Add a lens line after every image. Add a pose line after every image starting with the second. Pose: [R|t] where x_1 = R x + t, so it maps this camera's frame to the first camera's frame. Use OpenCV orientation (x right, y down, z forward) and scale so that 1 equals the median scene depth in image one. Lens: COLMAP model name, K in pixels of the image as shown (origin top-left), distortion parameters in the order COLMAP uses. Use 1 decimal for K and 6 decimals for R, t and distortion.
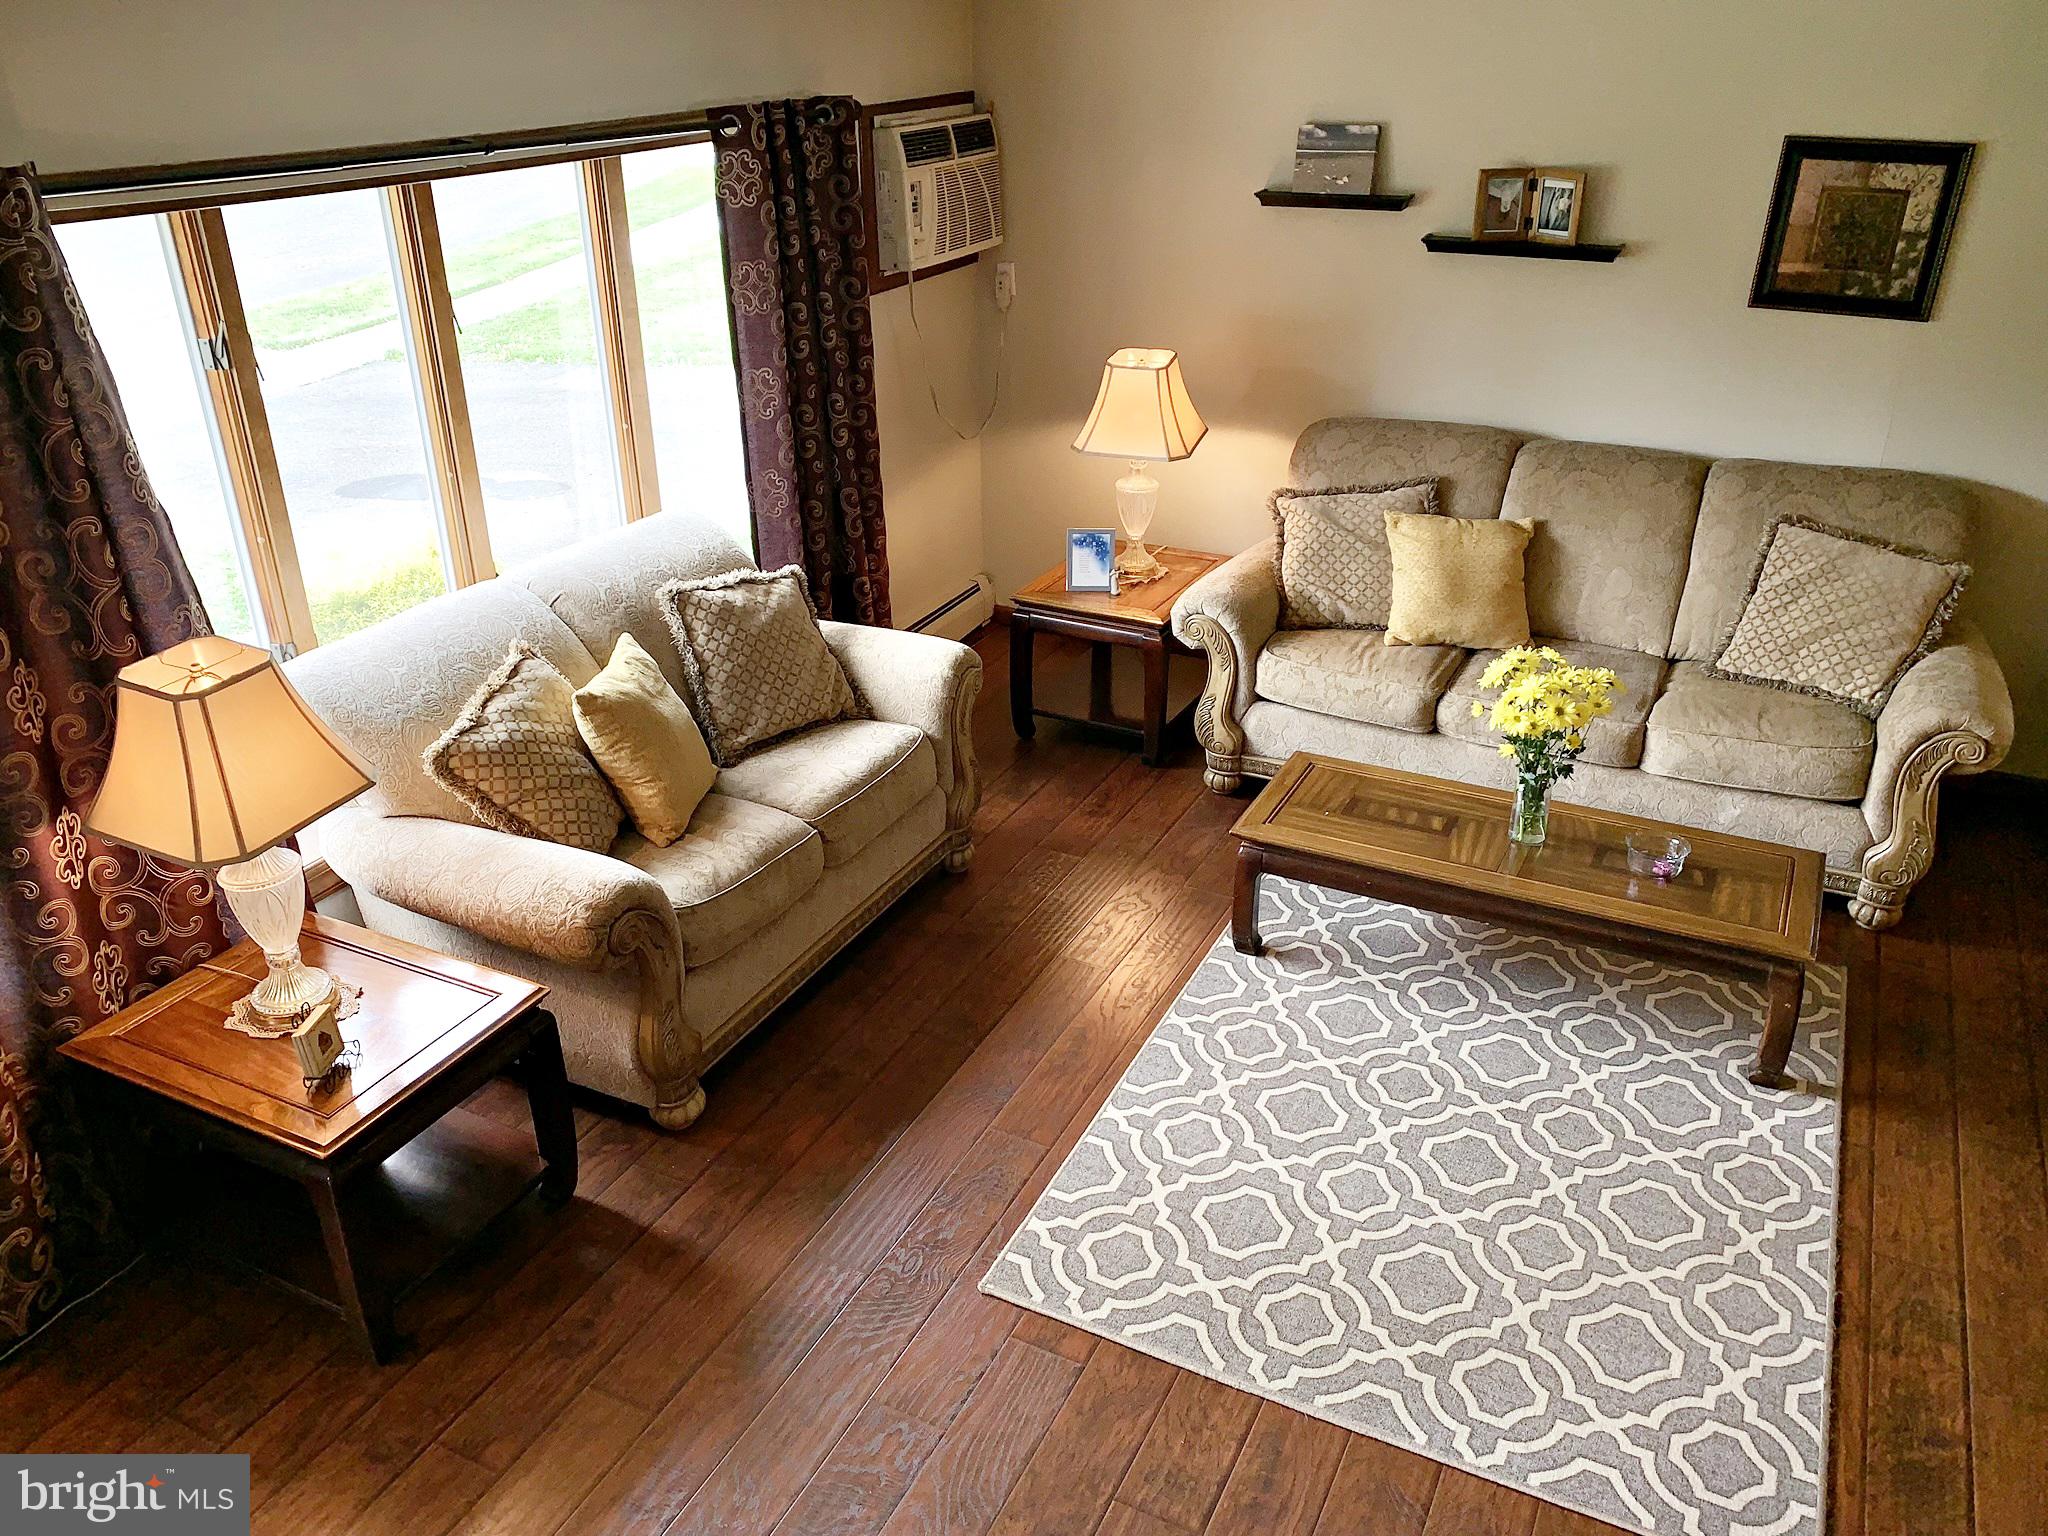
lens RADIAL K [[1549.5, 0, 1008.5], [0, 1549.5, 764.5], [0, 0, 1]] dist [0.063640, -0.070795]
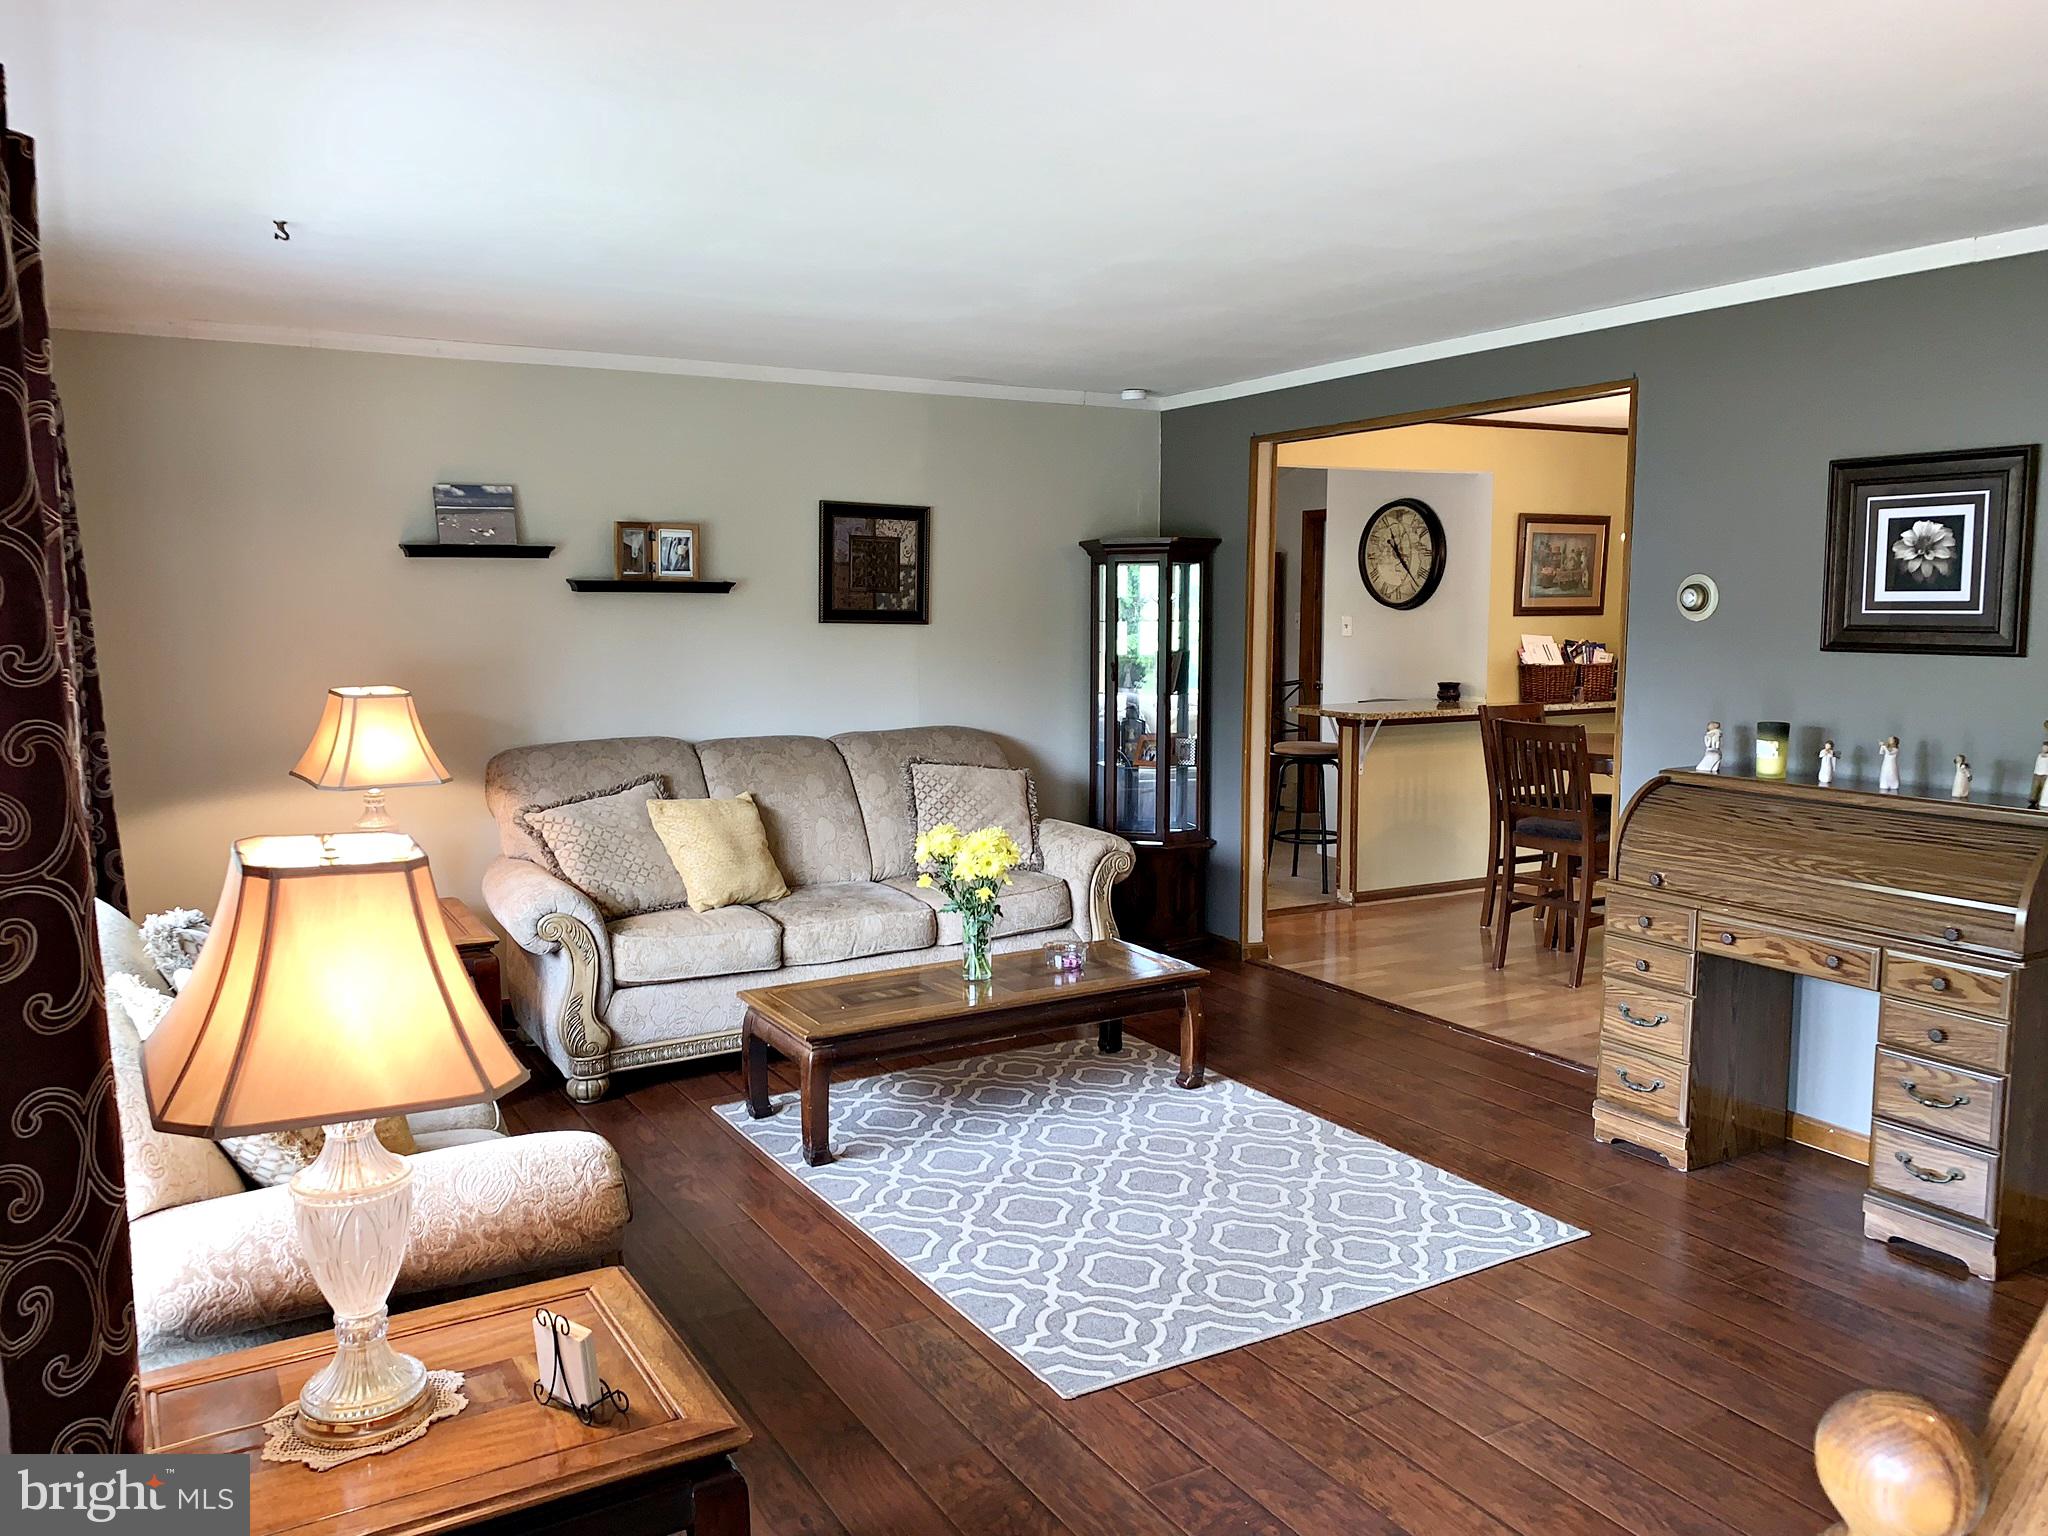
lens RADIAL K [[1549.5, 0, 1017.0], [0, 1549.5, 766.3], [0, 0, 1]] dist [0.063640, -0.070795]
pose [[0.541970, -0.086130, 0.835973, -0.571302], [0.363706, 0.920792, -0.140926, 0.067054], [-0.757619, 0.380426, 0.530368, 0.242963]]
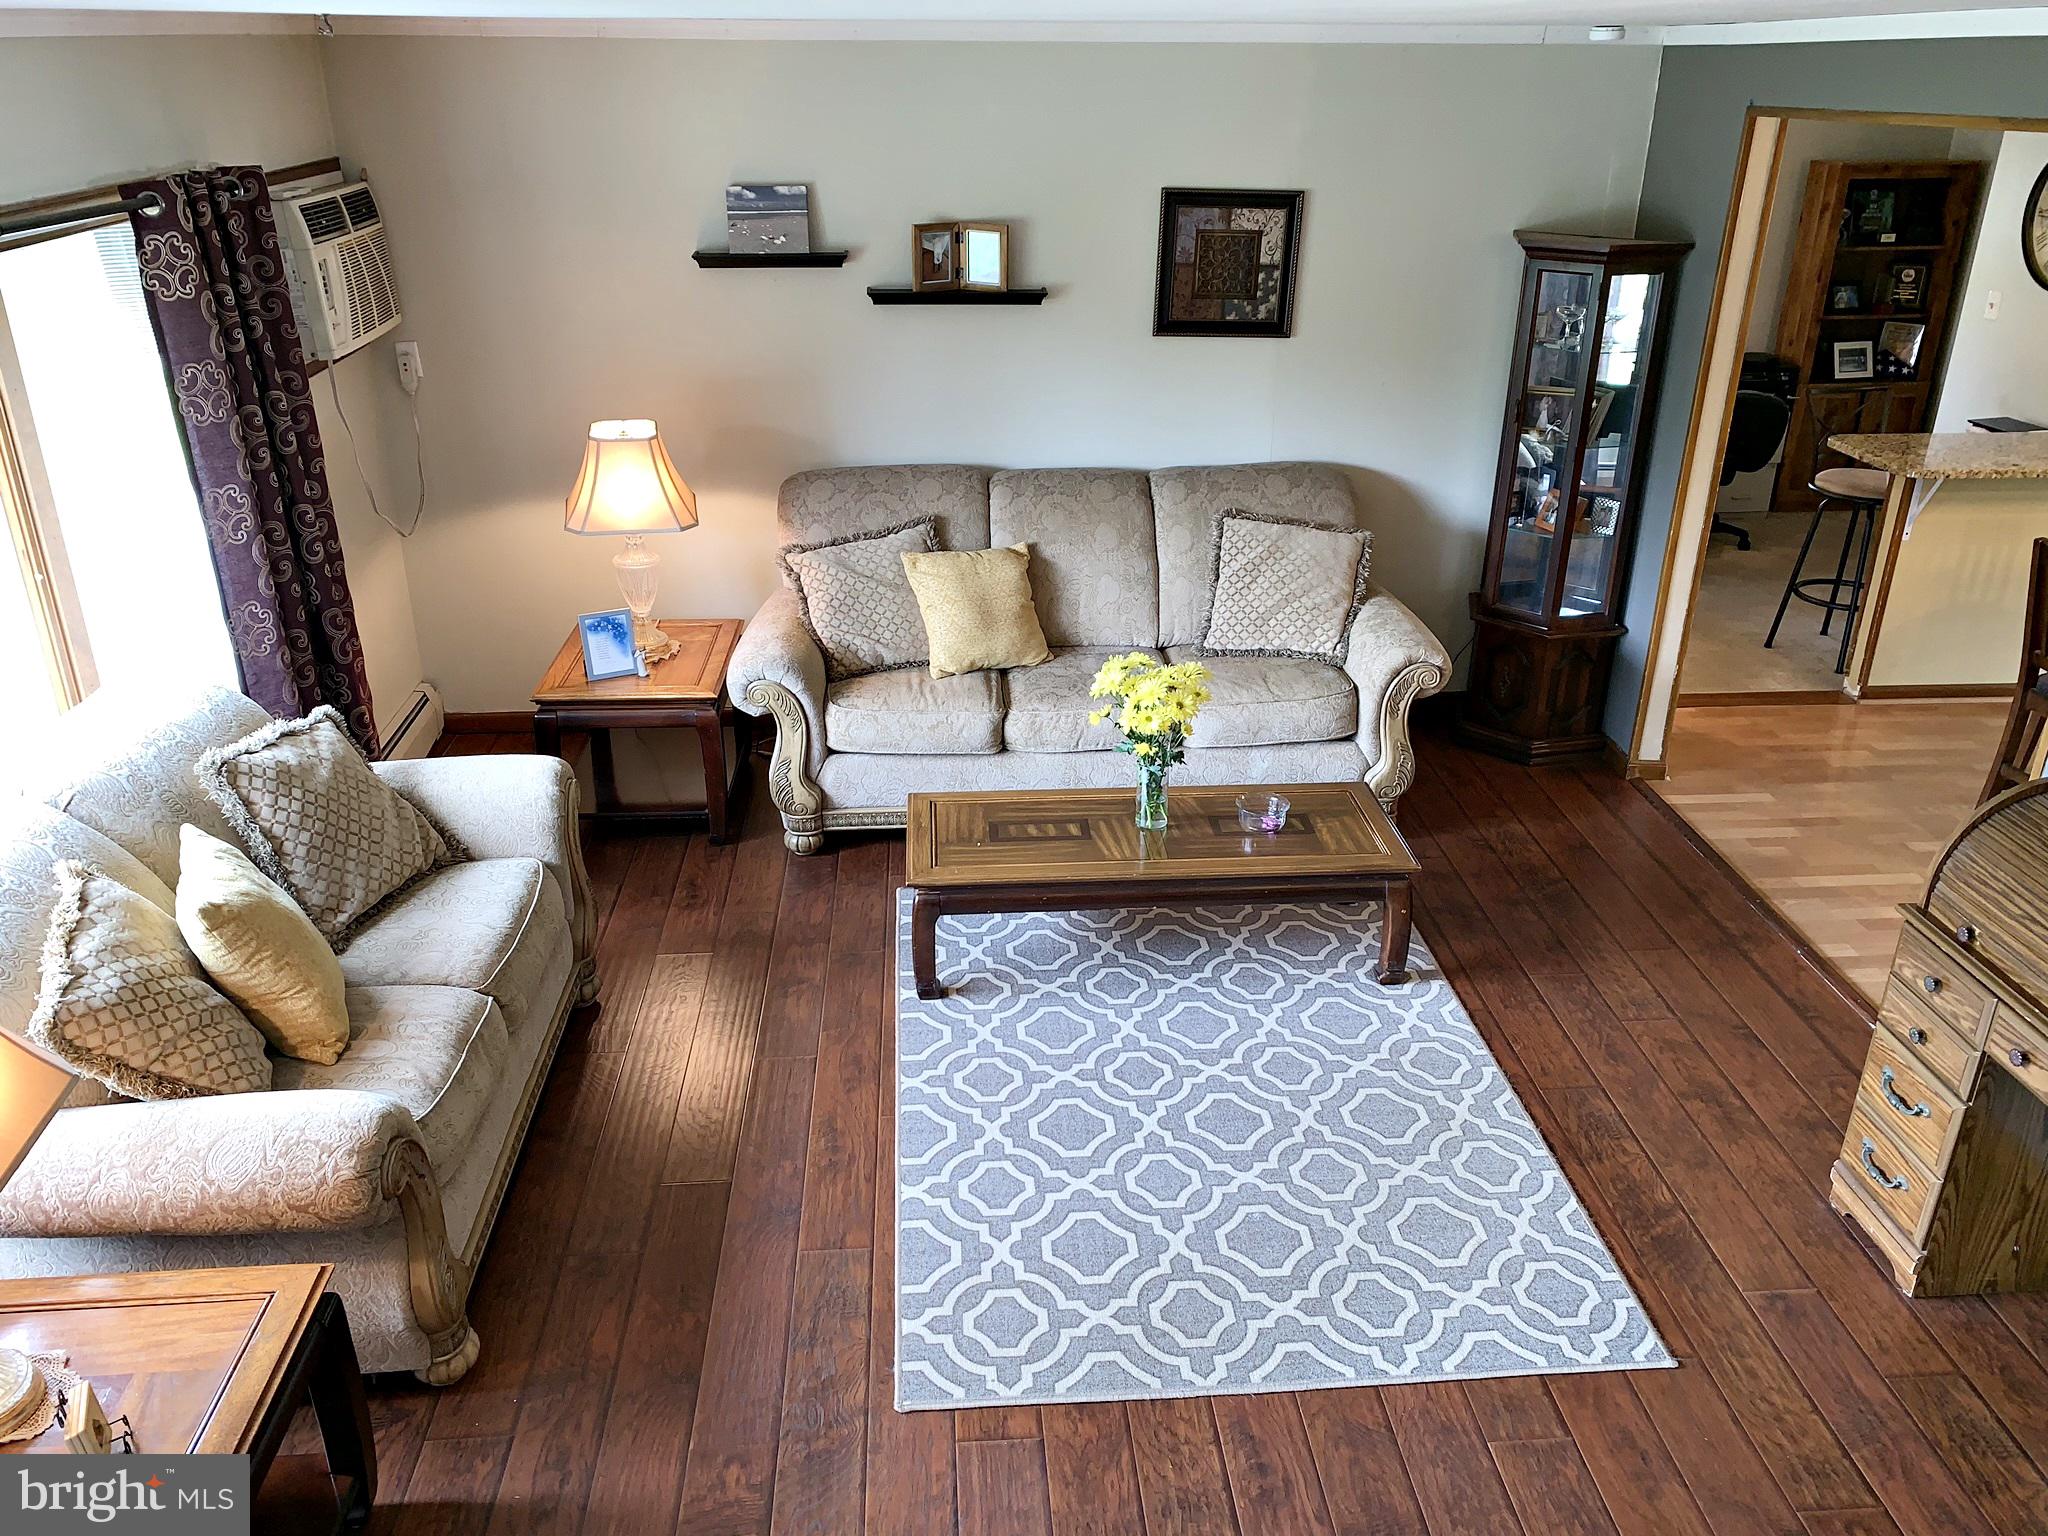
lens RADIAL K [[1549.5, 0, 1024.0], [0, 1549.5, 759.4], [0, 0, 1]] dist [0.063640, -0.070795]
pose [[0.859169, -0.200209, 0.470898, -0.222265], [0.214965, 0.976353, 0.022899, -0.037617], [-0.464348, 0.081553, 0.881890, 0.067023]]
